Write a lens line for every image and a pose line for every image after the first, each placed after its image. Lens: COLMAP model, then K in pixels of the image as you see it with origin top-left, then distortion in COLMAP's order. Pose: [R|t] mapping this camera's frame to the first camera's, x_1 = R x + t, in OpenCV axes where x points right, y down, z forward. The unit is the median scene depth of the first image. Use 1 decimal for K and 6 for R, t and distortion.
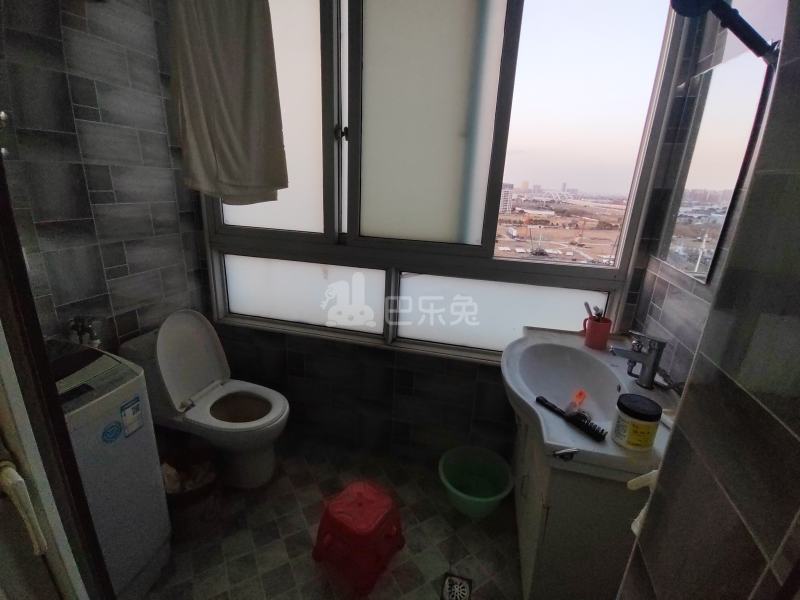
lens RADIAL K [[371.2, 0, 397.8], [0, 371.2, 296.9], [0, 0, 1]] dist [-0.006262, -0.001856]
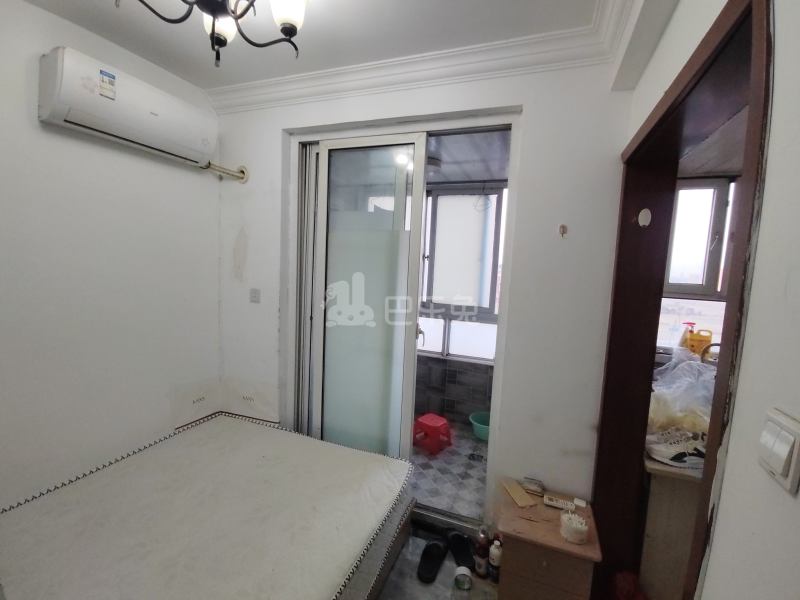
lens RADIAL K [[371.2, 0, 402.6], [0, 371.2, 298.6], [0, 0, 1]] dist [-0.006262, -0.001856]
pose [[0.994570, 0.018444, -0.102426, -0.058775], [-0.039490, 0.977450, -0.207442, 0.289200], [0.096290, 0.210360, 0.972870, -1.221943]]
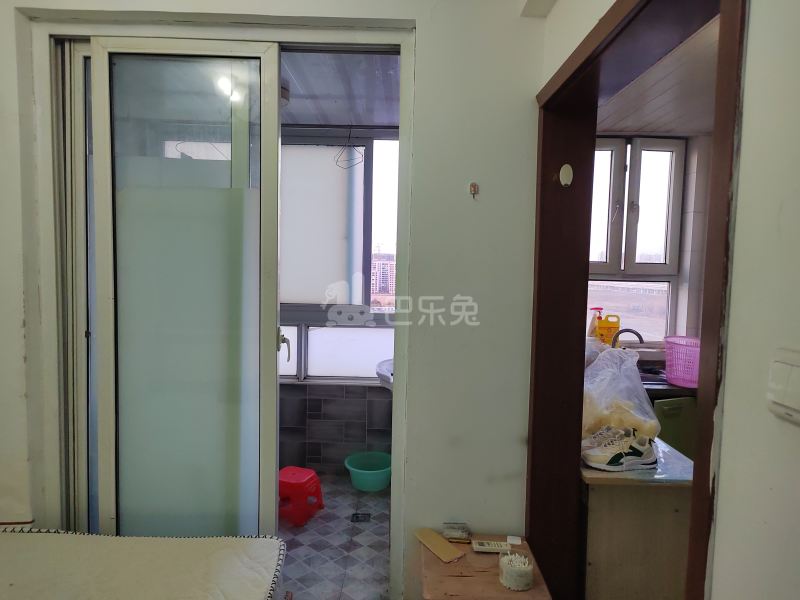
lens RADIAL K [[539.1, 0, 403.5], [0, 539.1, 295.7], [0, 0, 1]] dist [0.026151, -0.014368]
pose [[0.964087, -0.031740, 0.263682, -0.207985], [0.091222, 0.972005, -0.216531, 0.338047], [-0.249427, 0.232808, 0.939993, -1.213867]]
